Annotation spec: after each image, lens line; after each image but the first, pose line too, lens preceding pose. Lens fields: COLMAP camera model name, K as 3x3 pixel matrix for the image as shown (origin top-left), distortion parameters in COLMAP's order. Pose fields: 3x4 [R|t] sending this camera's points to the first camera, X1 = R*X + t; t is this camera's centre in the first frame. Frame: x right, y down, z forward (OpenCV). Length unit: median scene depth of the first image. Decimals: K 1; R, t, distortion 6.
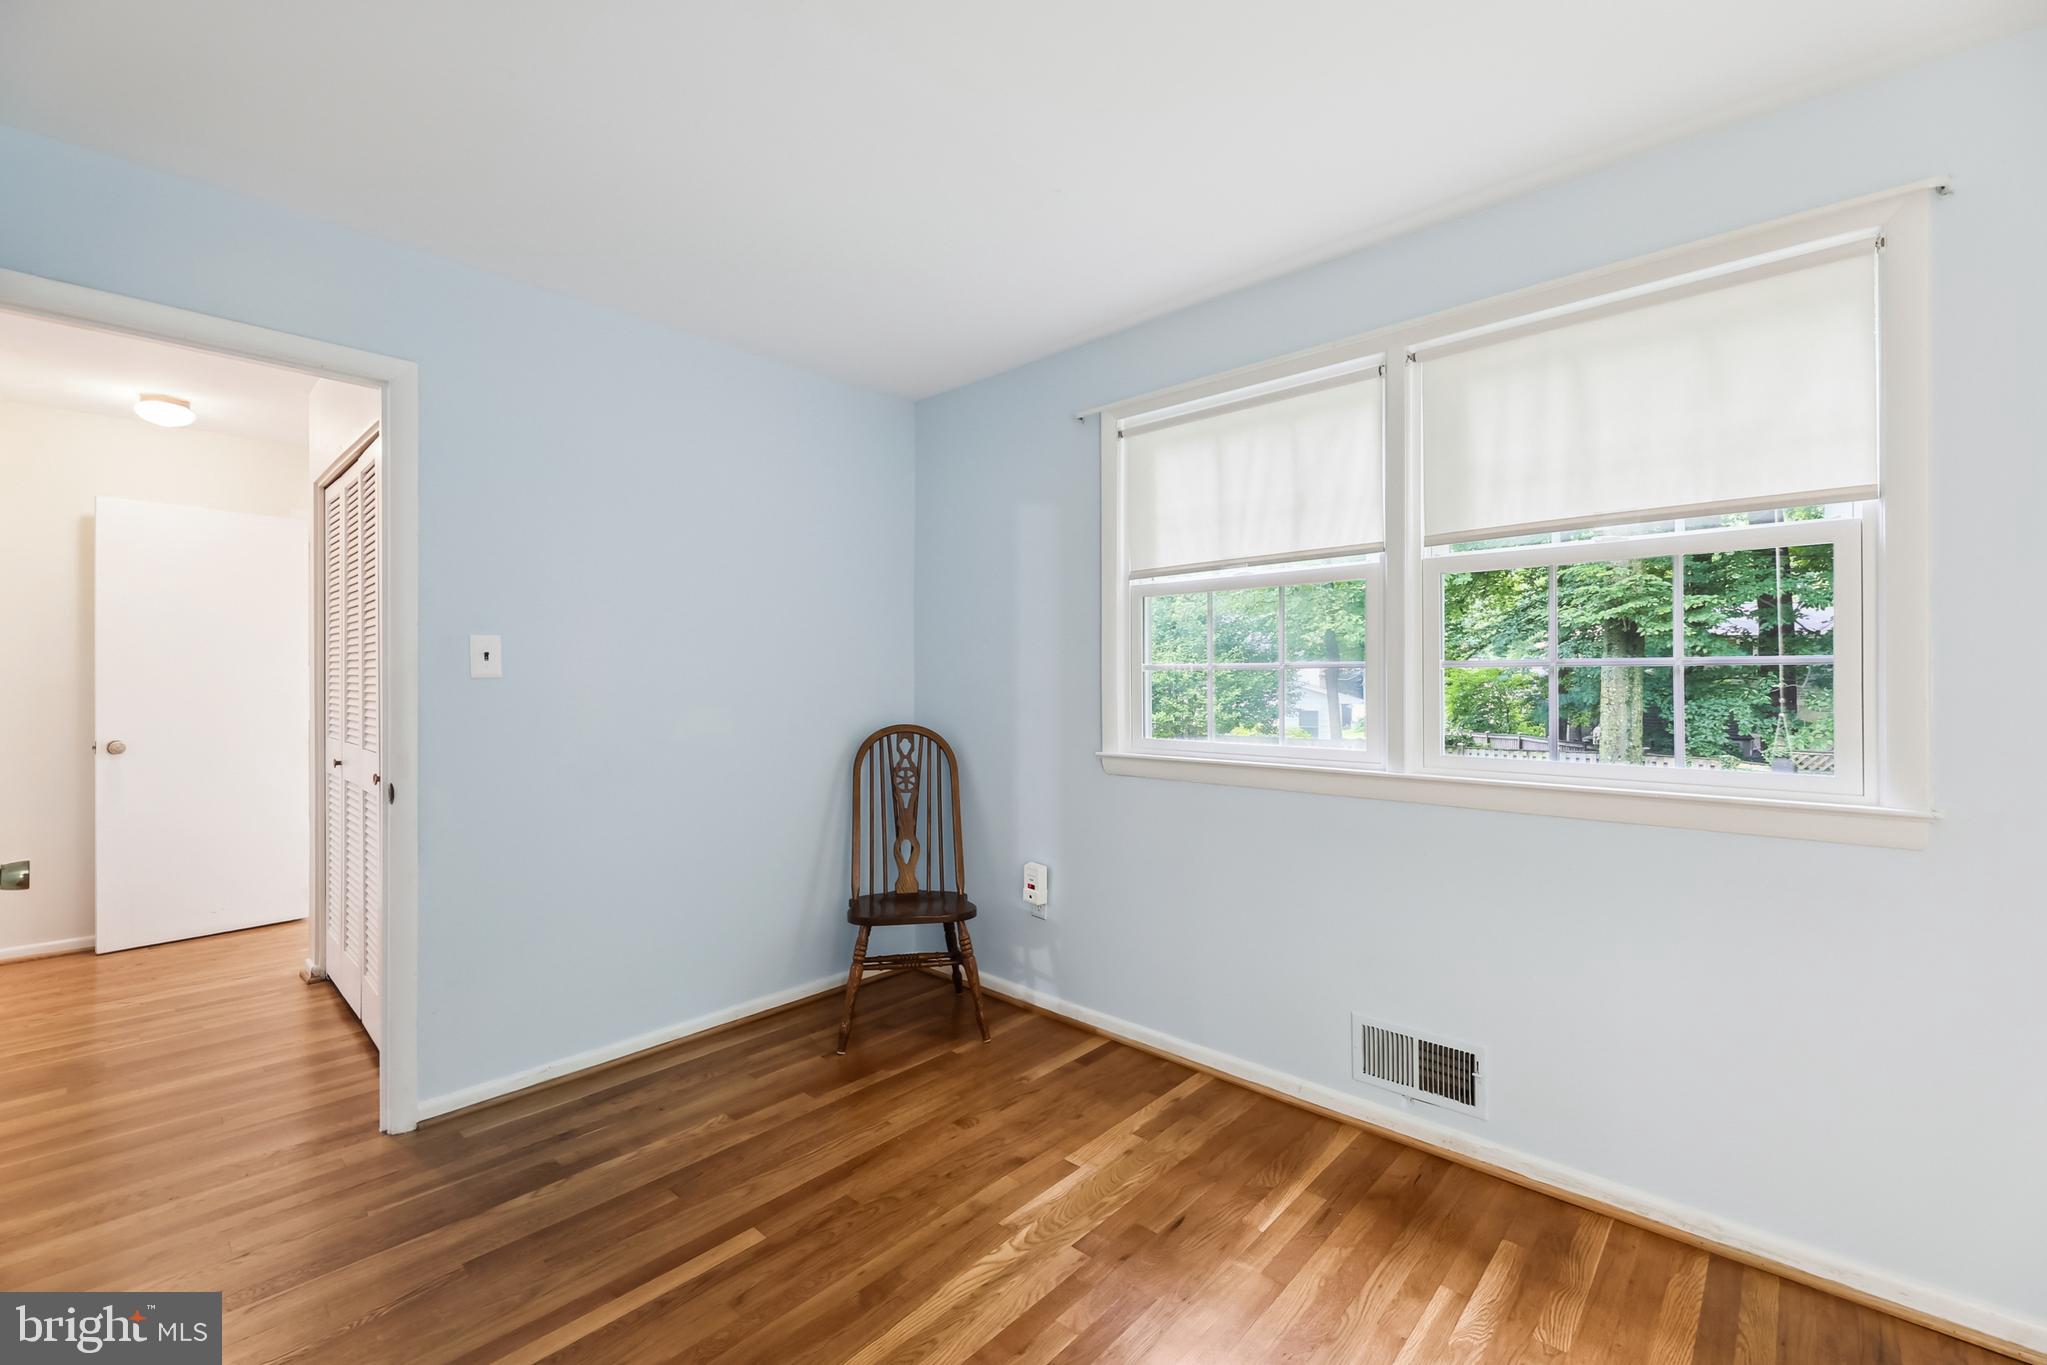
lens RADIAL K [[838.8, 0, 1021.3], [0, 838.8, 696.8], [0, 0, 1]] dist [-0.001014, -0.000787]
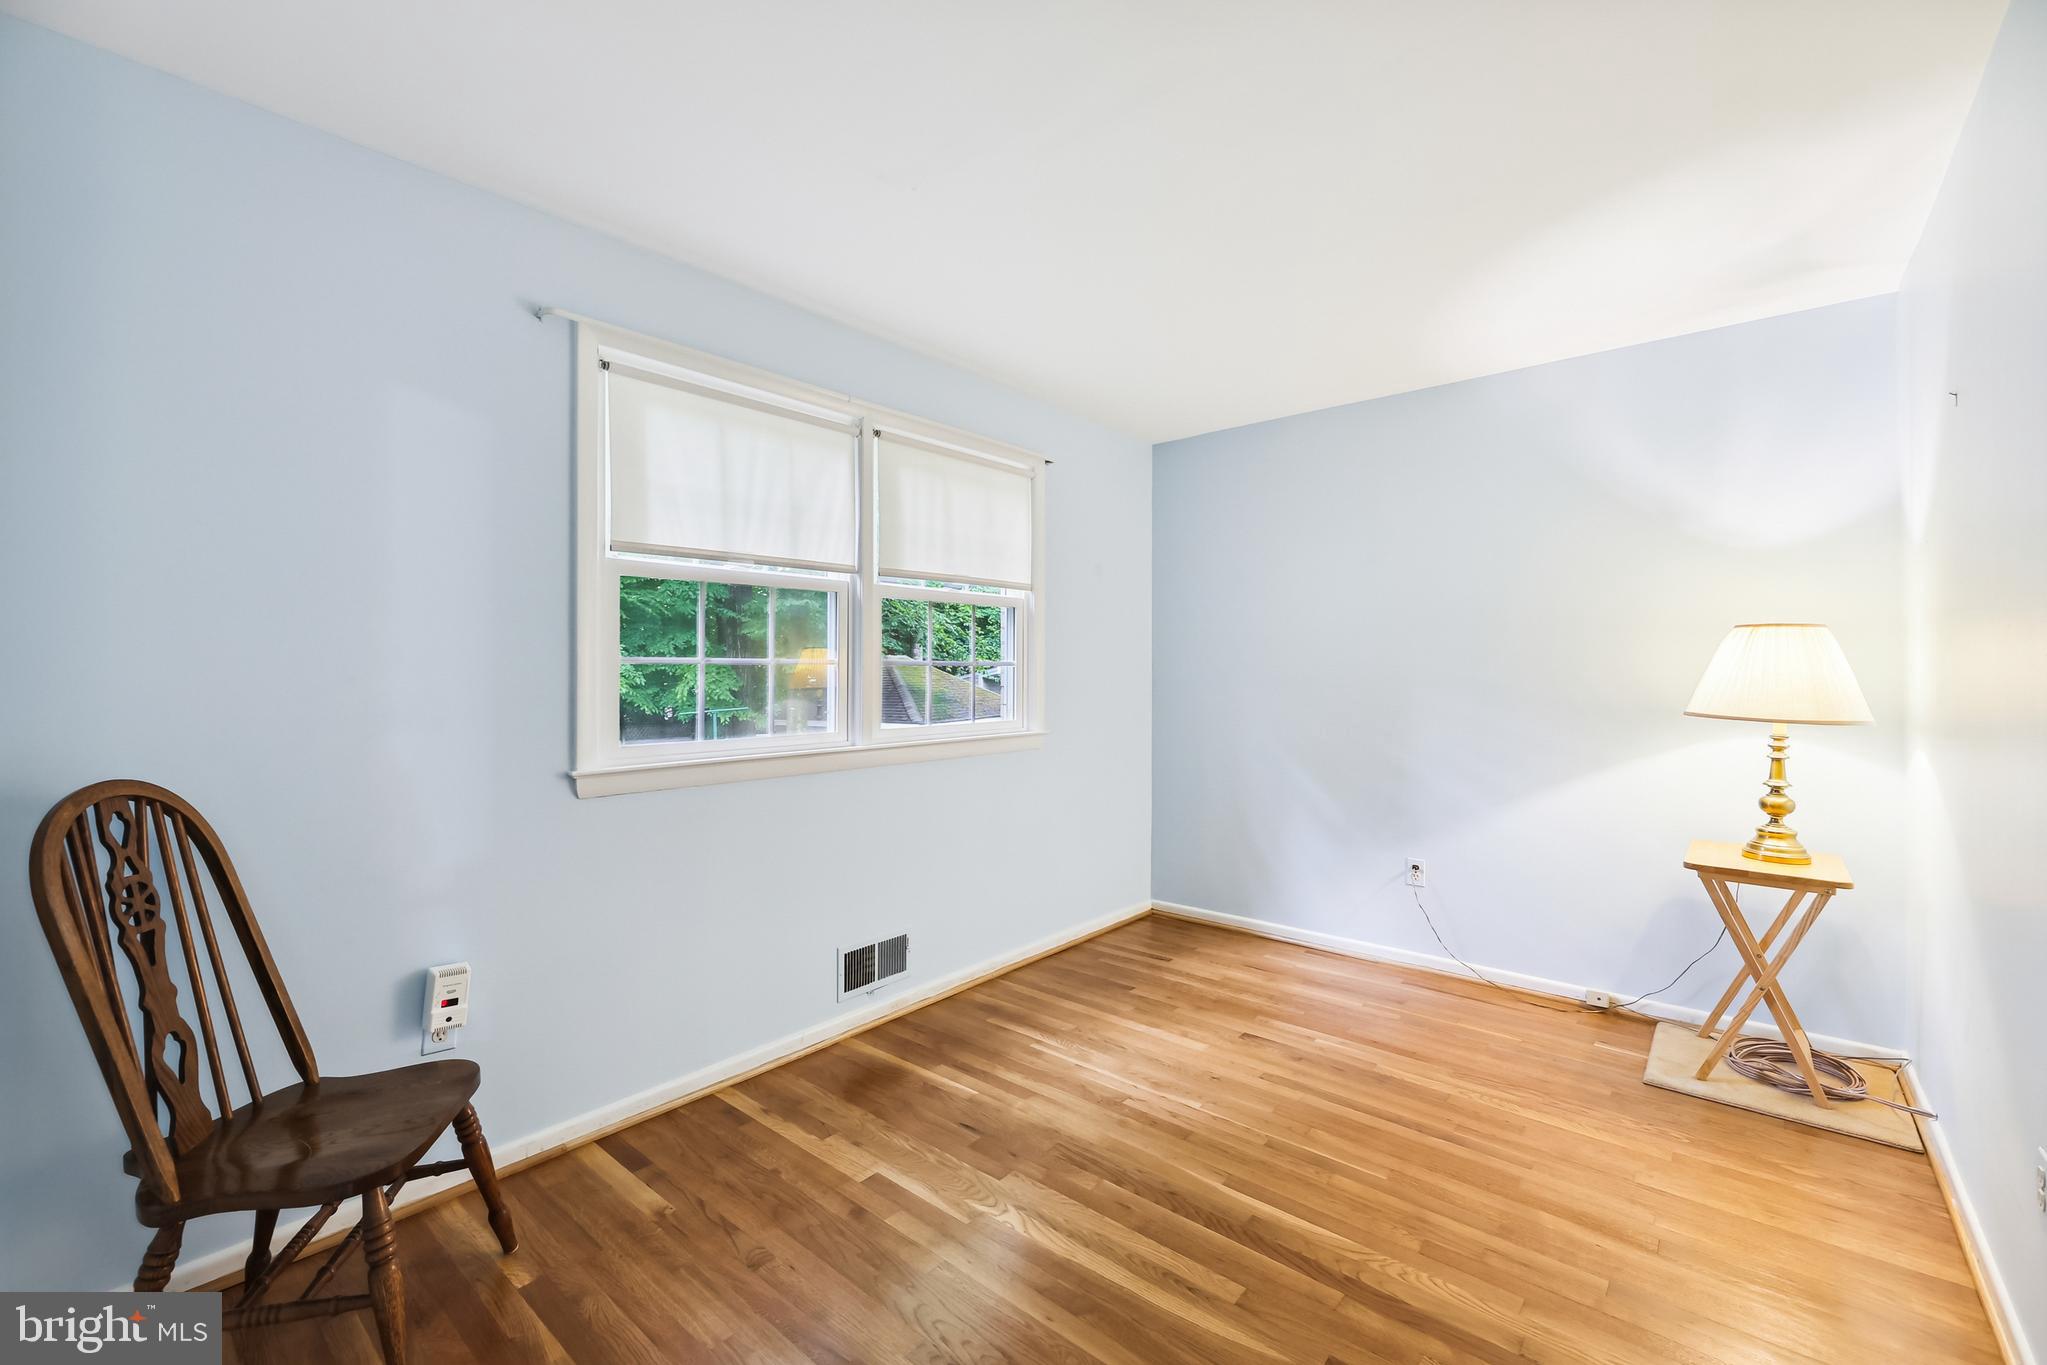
lens RADIAL K [[798.4, 0, 1023.5], [0, 798.4, 682.5], [0, 0, 1]] dist [0.000075, -0.000210]
pose [[-0.002198, -0.013179, 0.999911, -0.782164], [0.021866, 0.999673, 0.013224, -0.018107], [-0.999759, 0.021893, -0.001909, 0.748637]]
